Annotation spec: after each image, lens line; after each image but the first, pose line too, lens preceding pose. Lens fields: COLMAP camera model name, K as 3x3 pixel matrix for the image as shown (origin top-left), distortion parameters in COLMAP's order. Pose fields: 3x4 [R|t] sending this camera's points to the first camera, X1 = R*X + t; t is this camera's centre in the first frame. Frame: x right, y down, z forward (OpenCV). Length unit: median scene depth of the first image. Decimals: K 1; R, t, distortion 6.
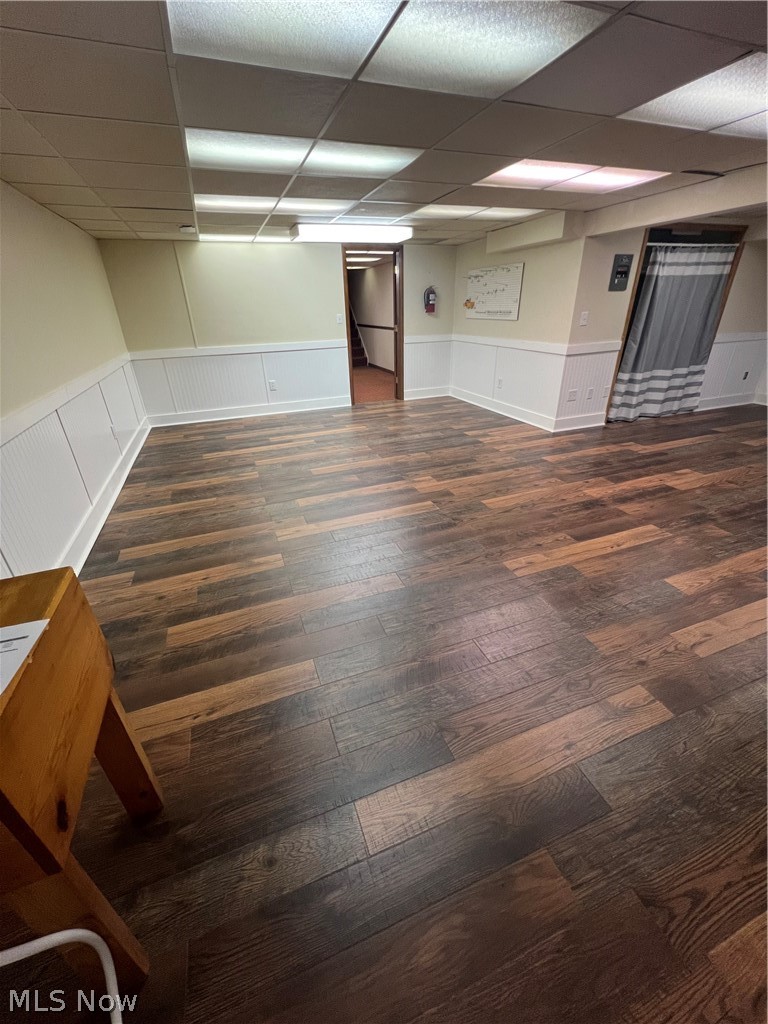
lens RADIAL K [[410.5, 0, 380.7], [0, 410.5, 517.9], [0, 0, 1]] dist [-0.004236, 0.001022]
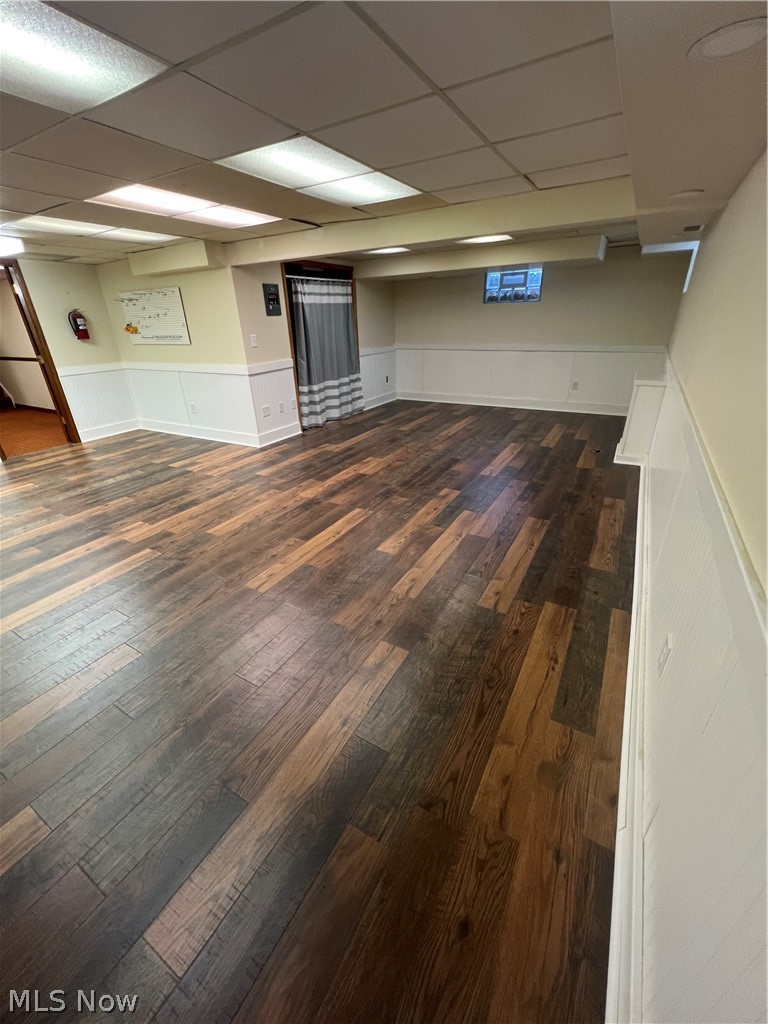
lens RADIAL K [[410.5, 0, 384.6], [0, 410.5, 517.2], [0, 0, 1]] dist [-0.004236, 0.001022]
pose [[0.772751, -0.275872, 0.571621, 0.025766], [0.301724, 0.952000, 0.051560, 0.002759], [-0.558407, 0.132629, 0.818896, -0.014422]]
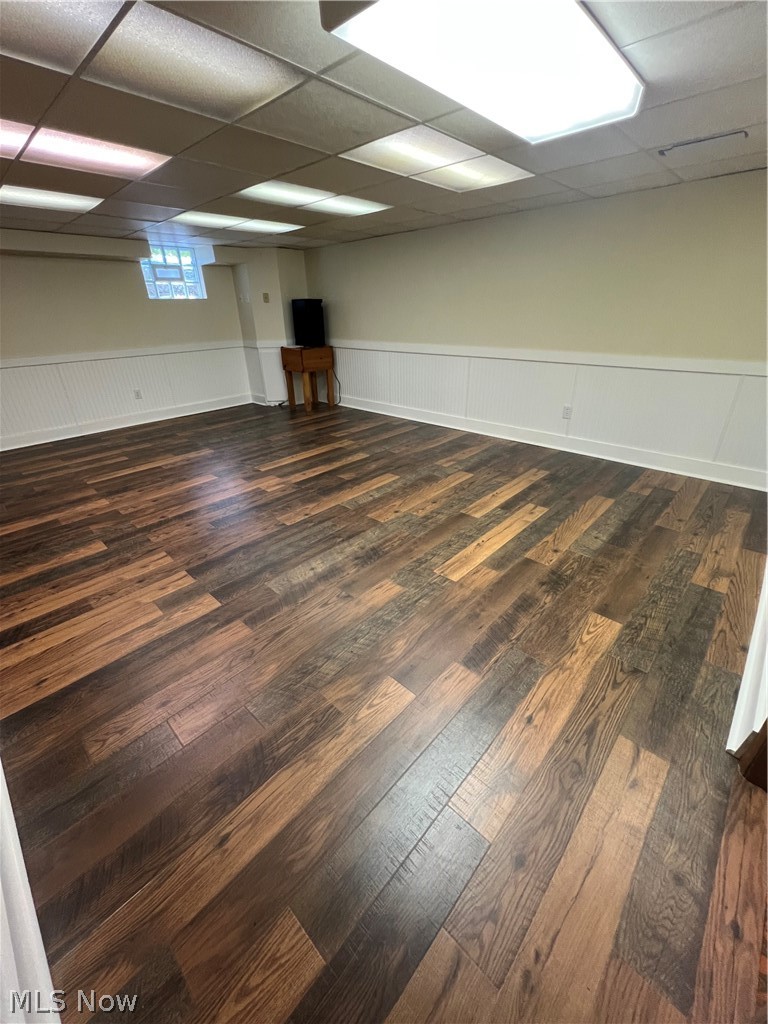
lens RADIAL K [[410.5, 0, 382.8], [0, 410.5, 512.1], [0, 0, 1]] dist [-0.004236, 0.001022]
pose [[-0.896520, 0.239117, -0.372927, 0.253805], [-0.162839, 0.605006, 0.779391, -0.866266], [0.411989, 0.759467, -0.503463, 1.657397]]
